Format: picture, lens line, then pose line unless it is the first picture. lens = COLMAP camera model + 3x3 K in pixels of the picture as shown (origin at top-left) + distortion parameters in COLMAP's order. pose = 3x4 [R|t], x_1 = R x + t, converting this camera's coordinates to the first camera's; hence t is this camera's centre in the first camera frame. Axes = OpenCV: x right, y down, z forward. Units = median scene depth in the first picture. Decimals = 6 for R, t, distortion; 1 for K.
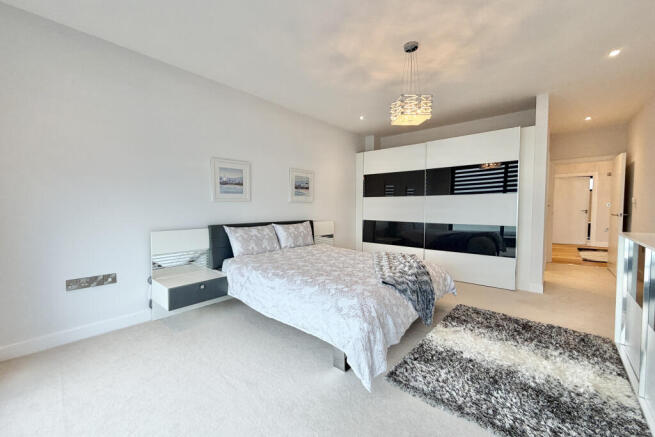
lens RADIAL K [[265.2, 0, 327.5], [0, 265.2, 218.5], [0, 0, 1]] dist [0.000695, -0.000022]
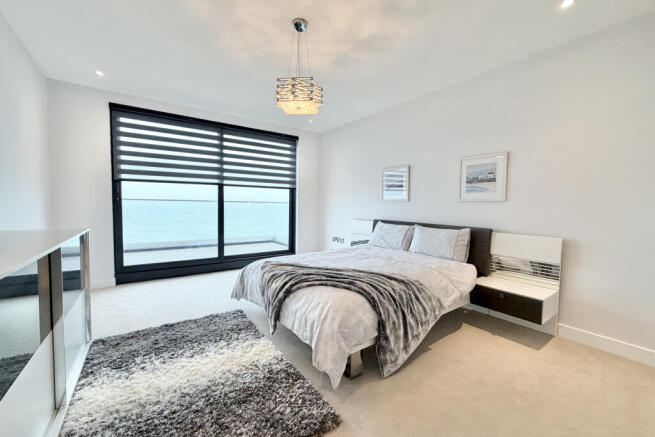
lens RADIAL K [[265.2, 0, 327.5], [0, 265.2, 218.5], [0, 0, 1]] dist [0.000695, -0.000022]
pose [[-0.239621, 0.054069, -0.969360, 0.701279], [-0.049786, 0.996450, 0.067887, -0.044830], [0.969589, 0.064528, -0.236079, 0.800633]]
